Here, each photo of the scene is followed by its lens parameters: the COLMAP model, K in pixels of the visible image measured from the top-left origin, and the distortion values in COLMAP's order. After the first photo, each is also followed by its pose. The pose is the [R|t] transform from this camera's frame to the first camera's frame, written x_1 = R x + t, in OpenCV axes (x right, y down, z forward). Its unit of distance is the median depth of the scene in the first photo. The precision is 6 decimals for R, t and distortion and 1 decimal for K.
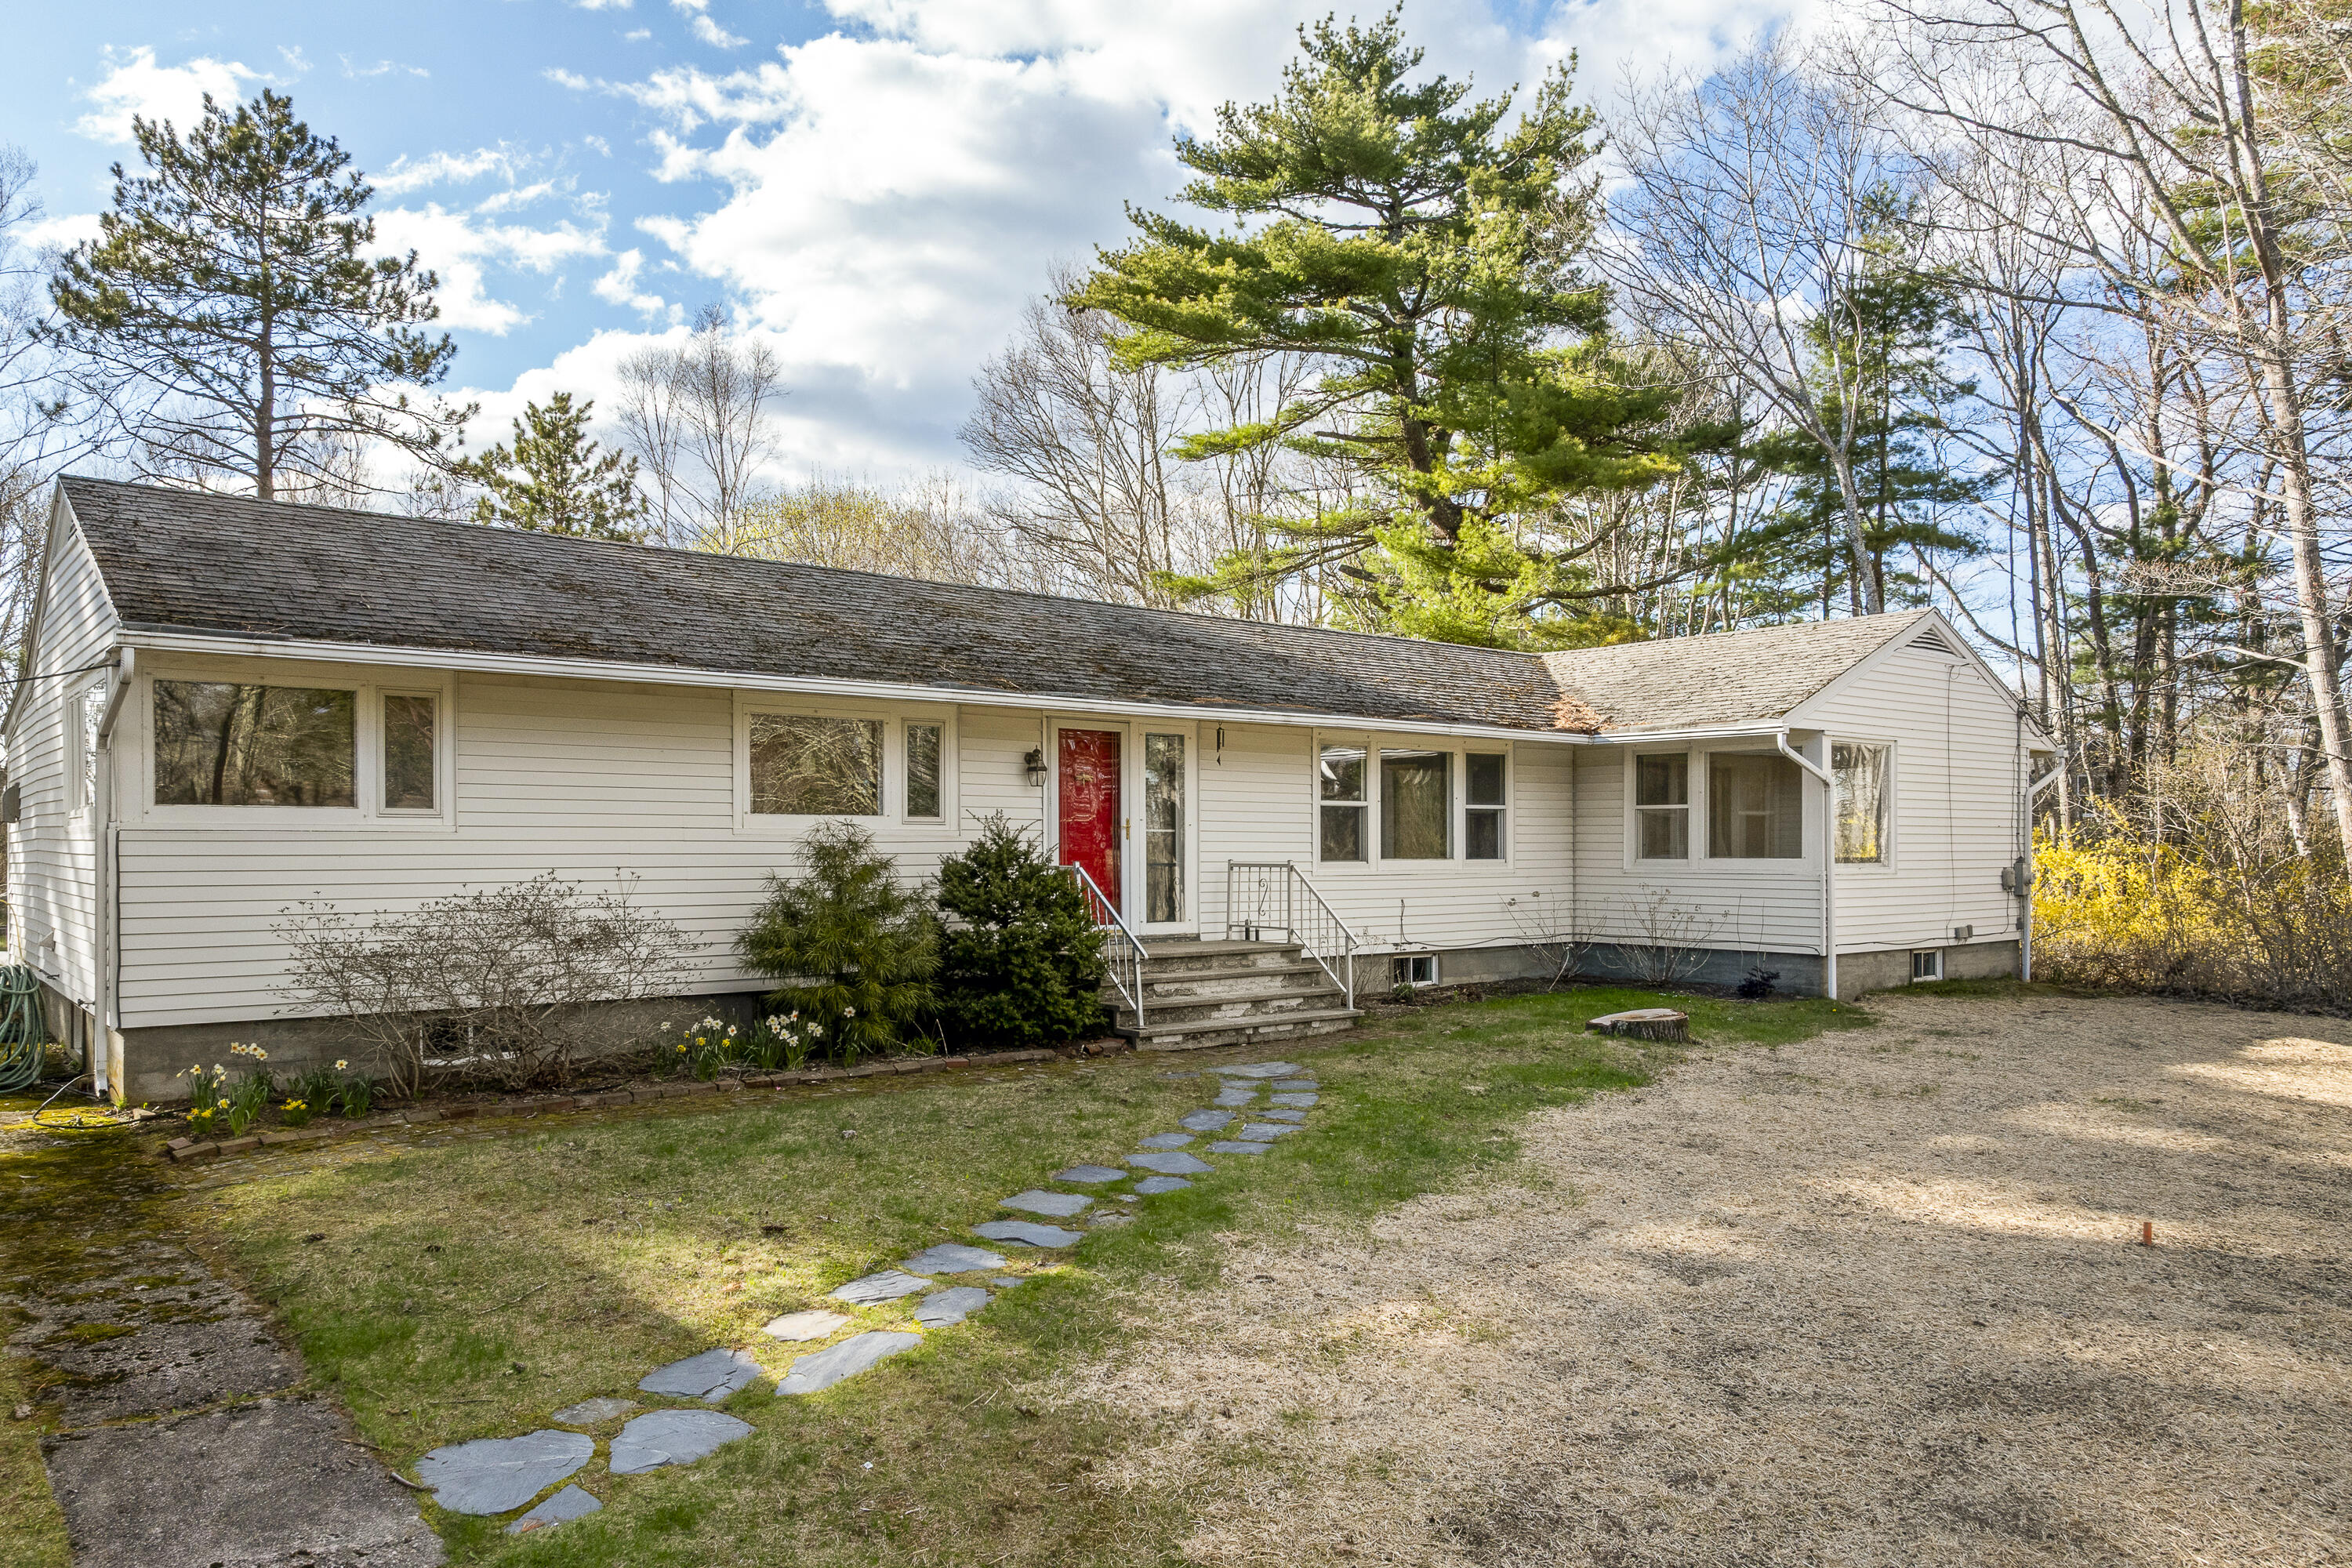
lens RADIAL K [[1630.8, 0, 1180.7], [0, 1630.8, 848.0], [0, 0, 1]] dist [-0.000440, 0.003790]
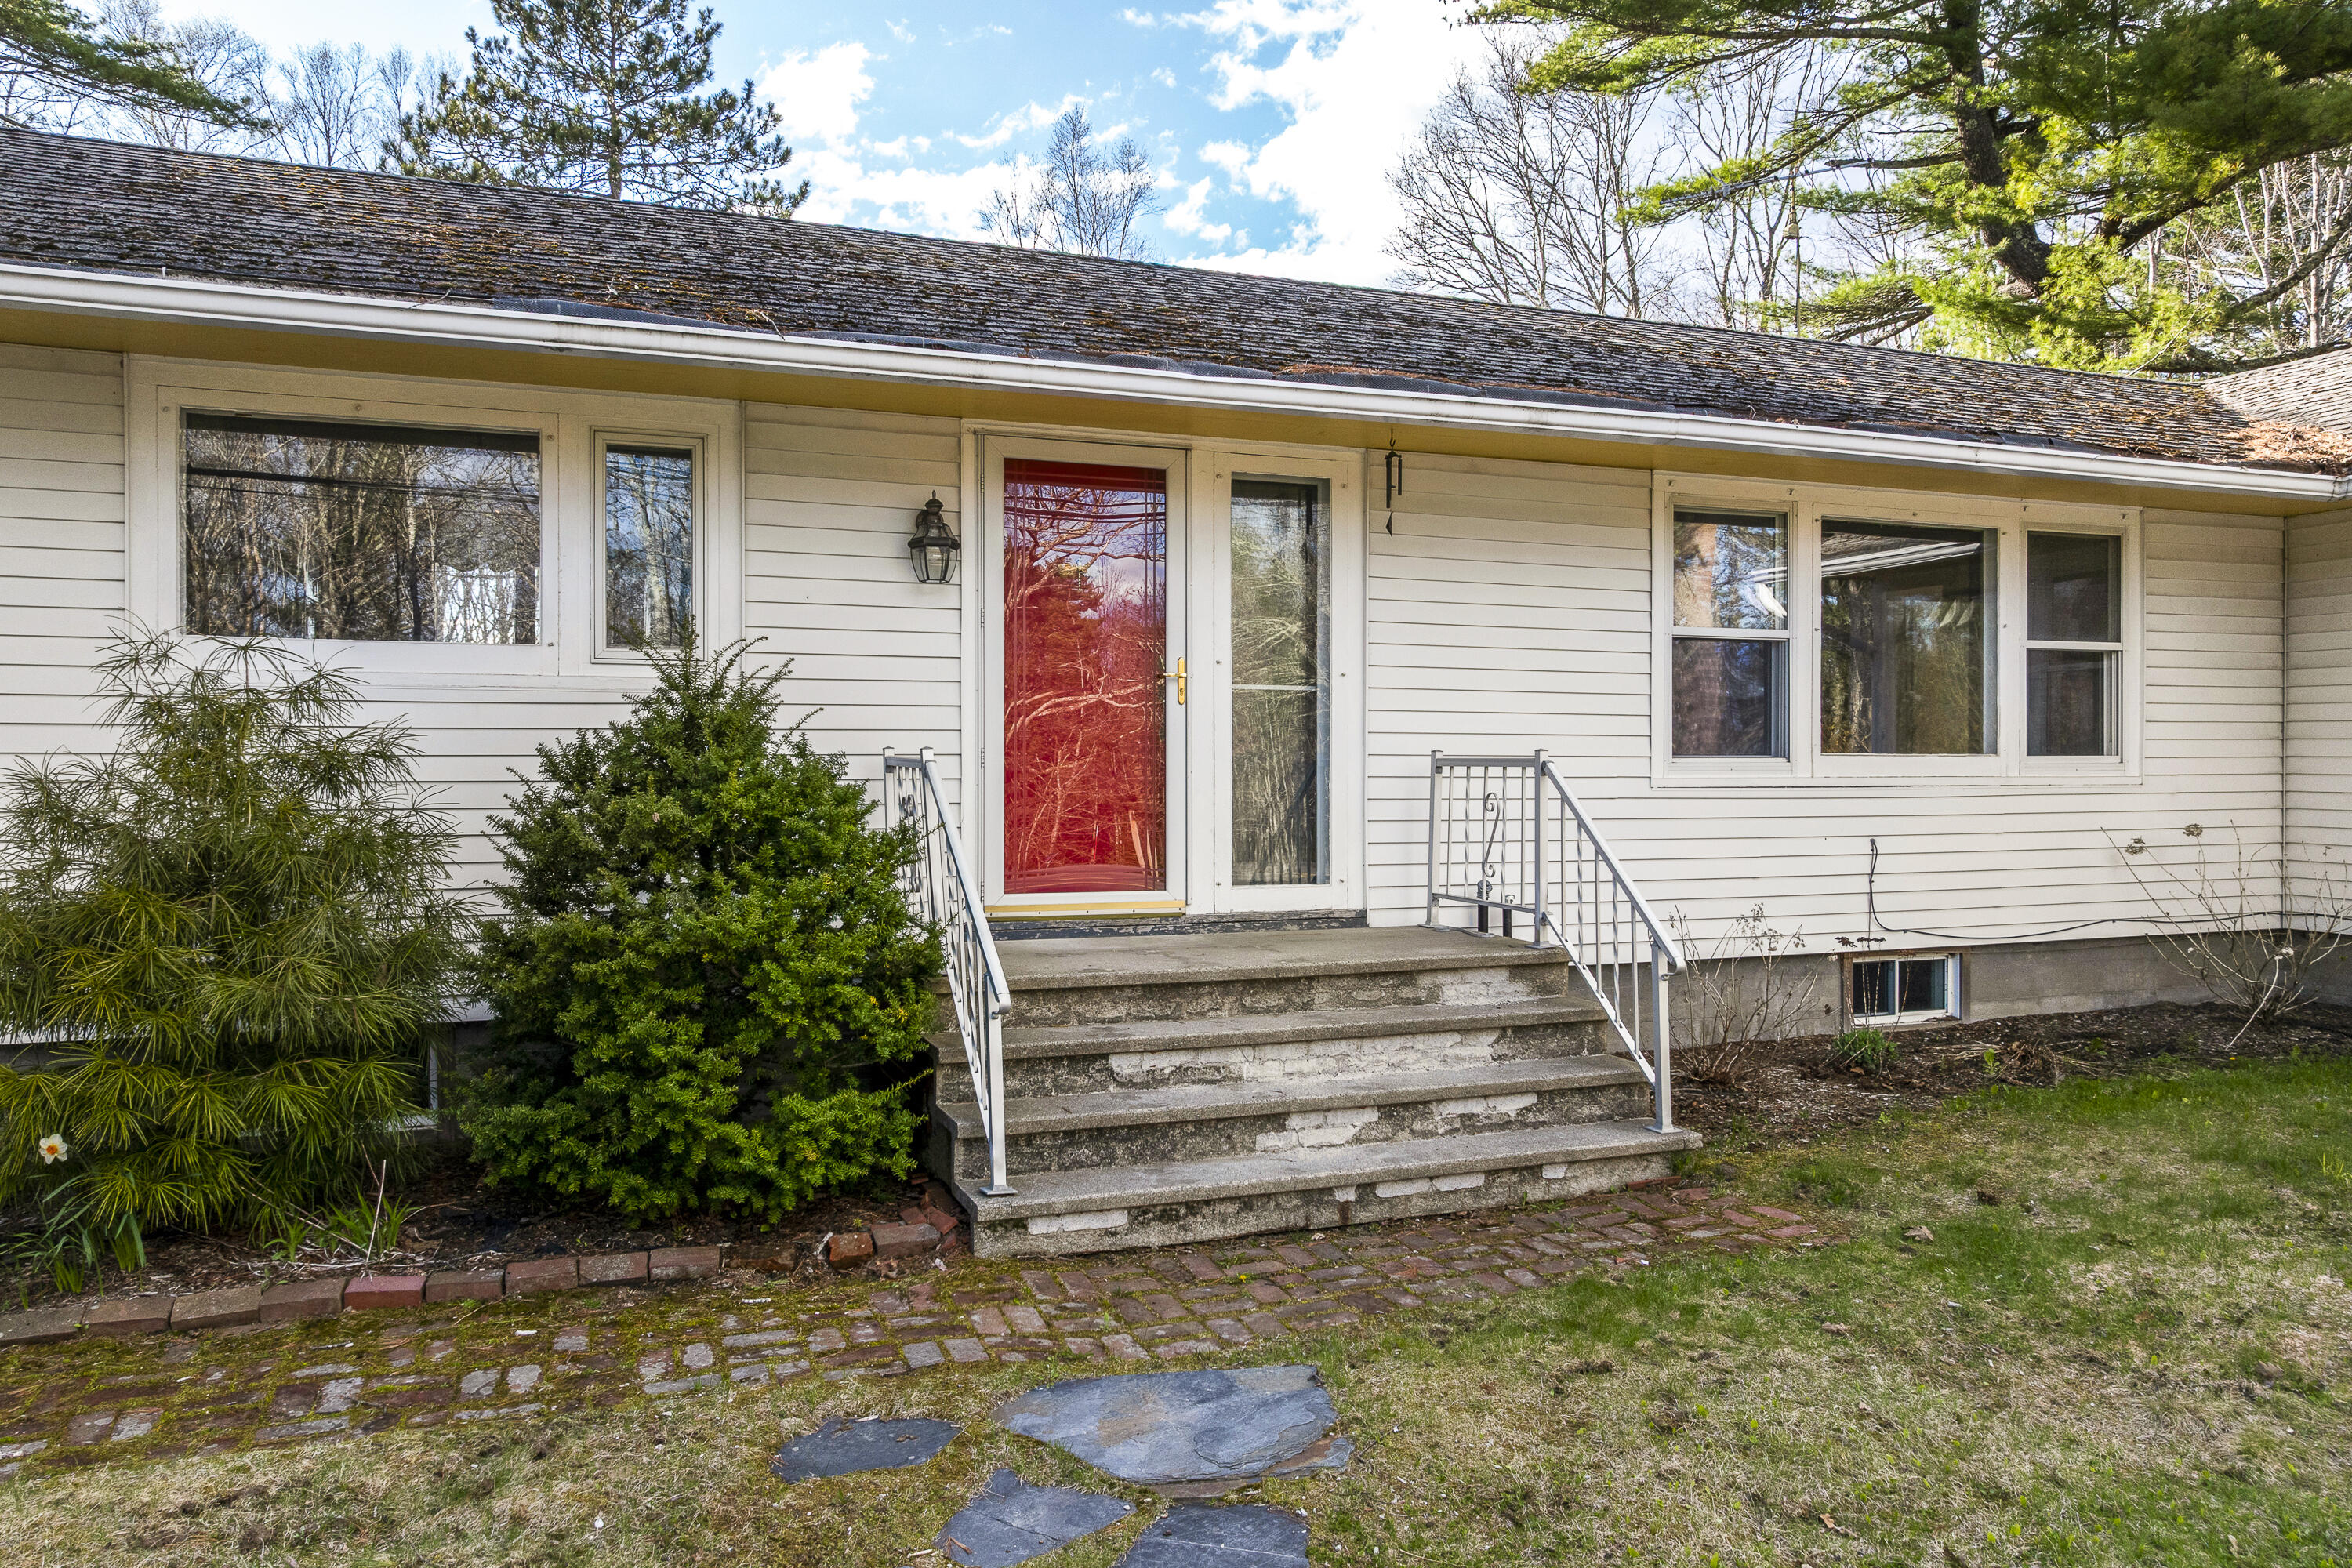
lens RADIAL K [[1620.5, 0, 1177.8], [0, 1620.5, 774.4], [0, 0, 1]] dist [-0.000727, 0.006082]
pose [[0.944865, 0.006536, -0.327394, 0.096210], [-0.002941, 0.999930, 0.011477, 0.007697], [0.327446, -0.009881, 0.944818, 0.475232]]
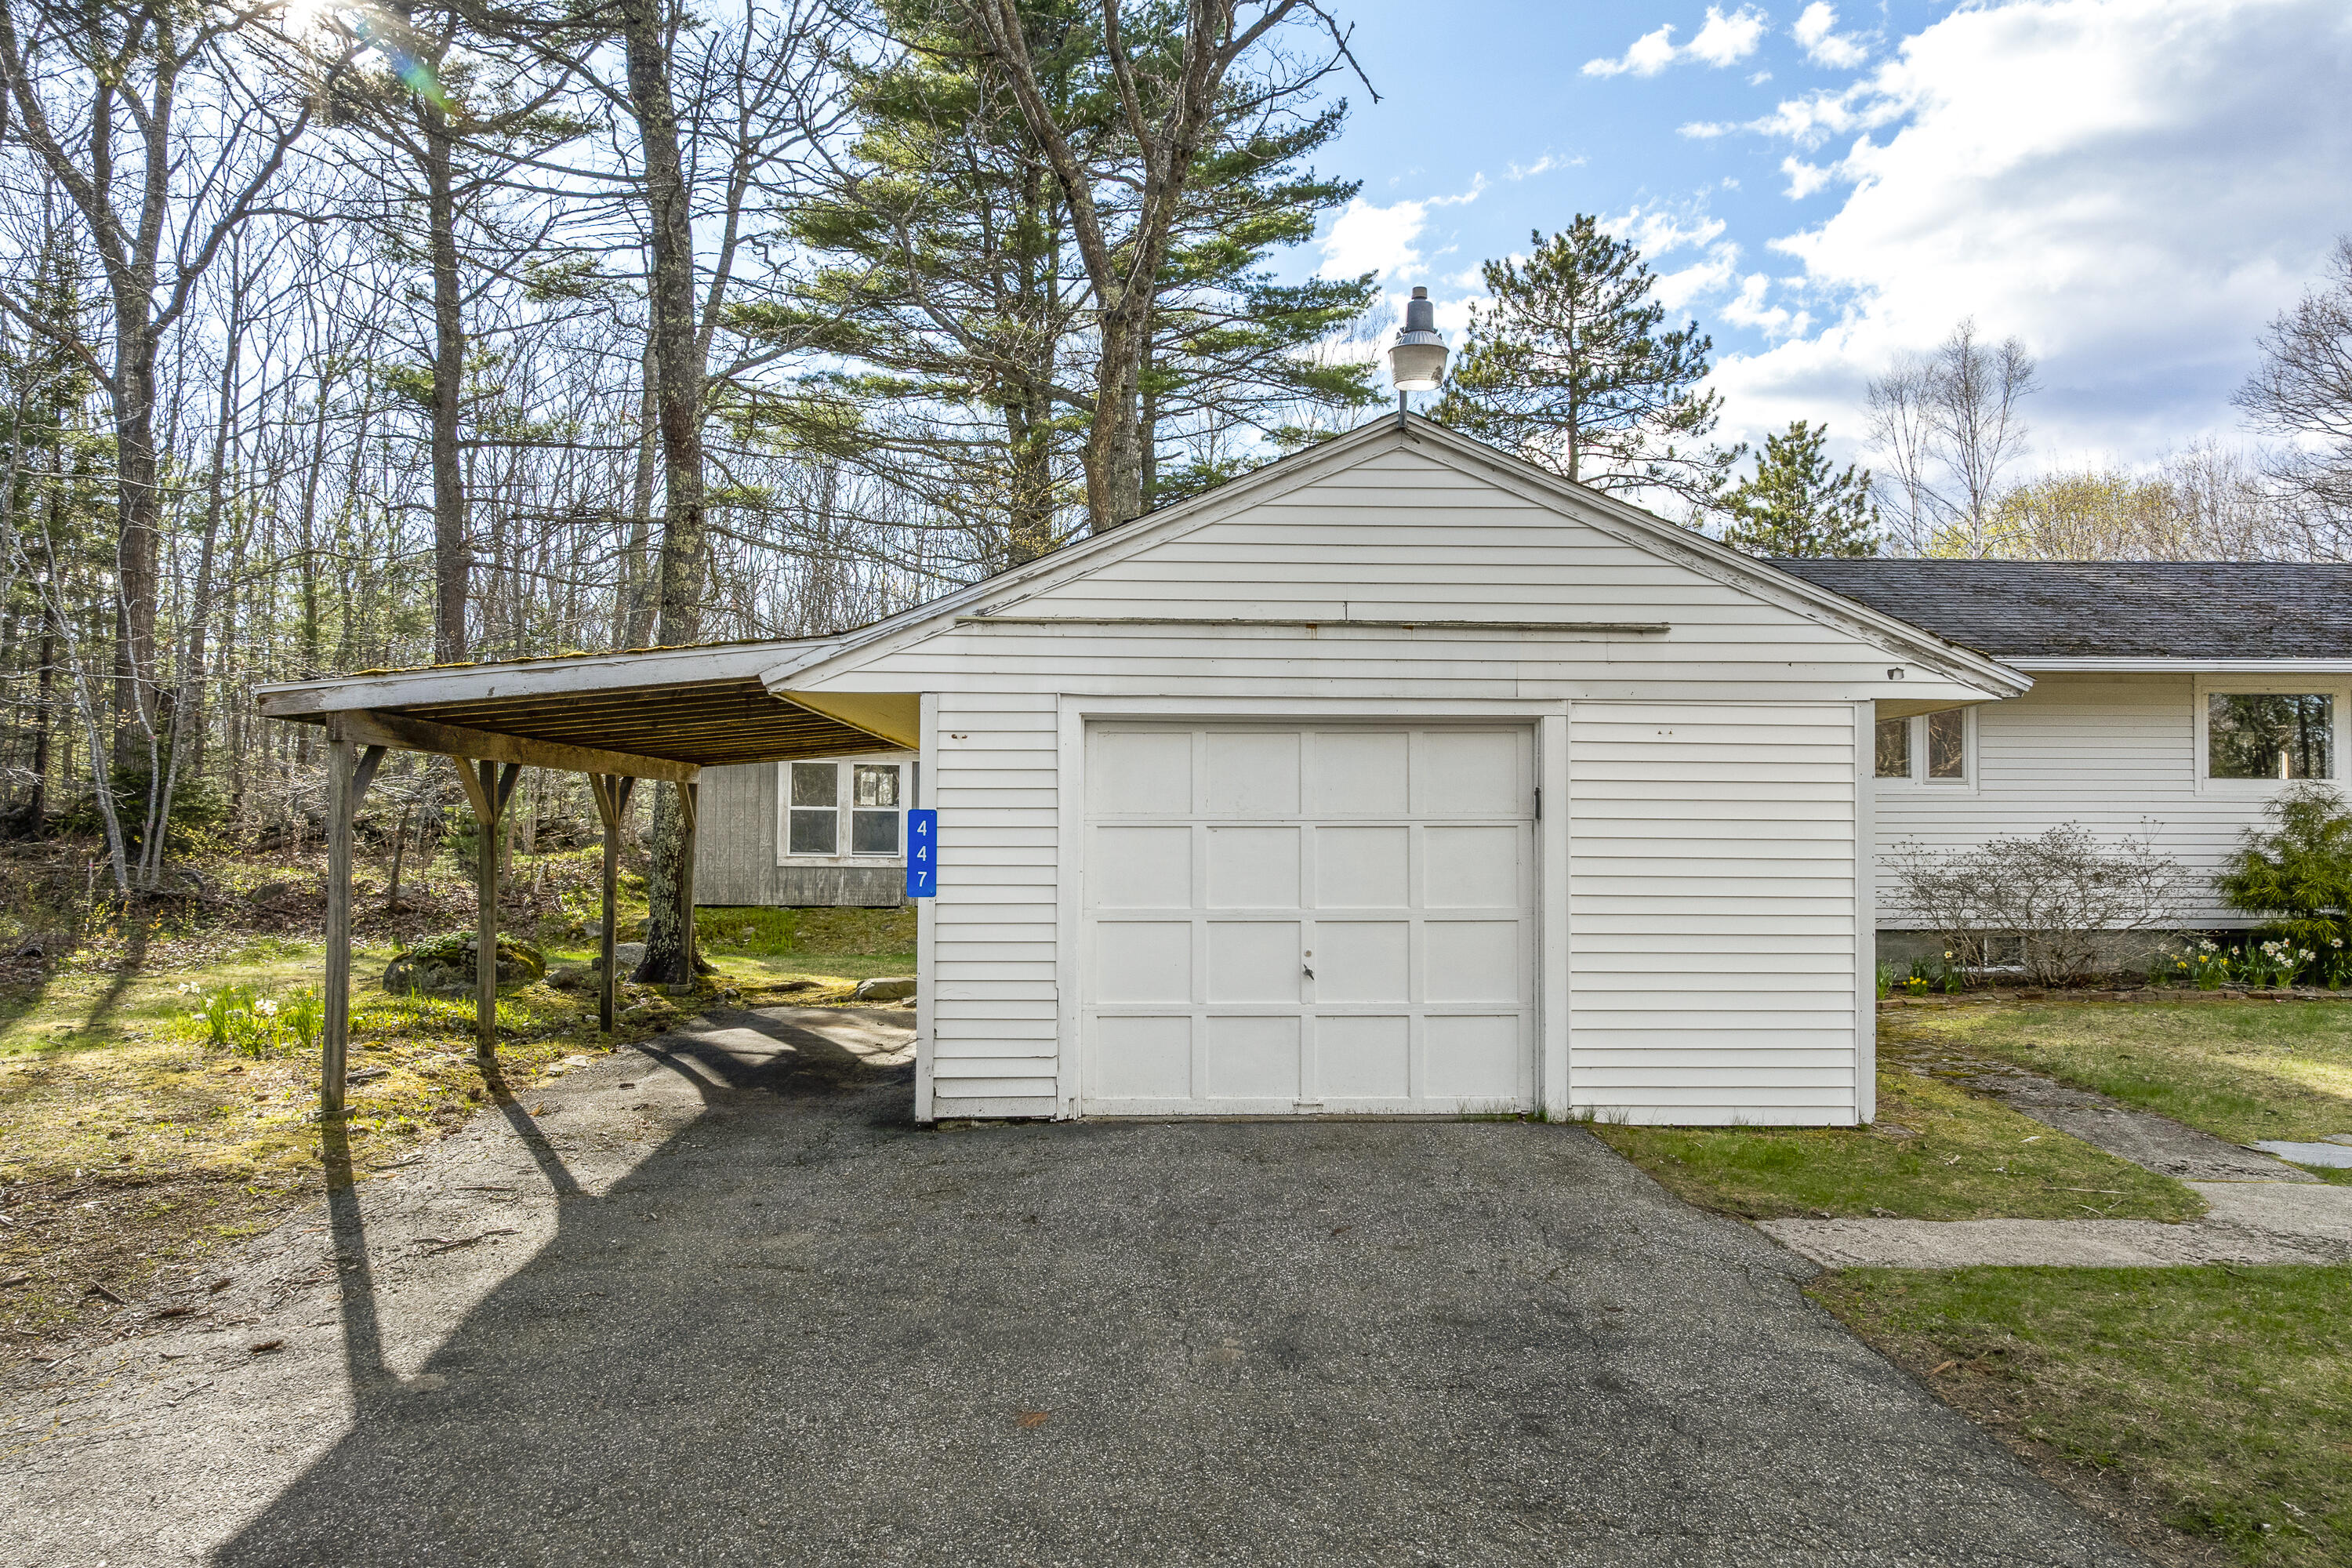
lens RADIAL K [[1630.8, 0, 1180.7], [0, 1630.8, 848.0], [0, 0, 1]] dist [-0.000440, 0.003790]
pose [[0.785895, -0.000444, -0.618359, -0.083566], [-0.002274, 0.999991, -0.003608, 0.024649], [0.618355, 0.004242, 0.785887, -0.272992]]
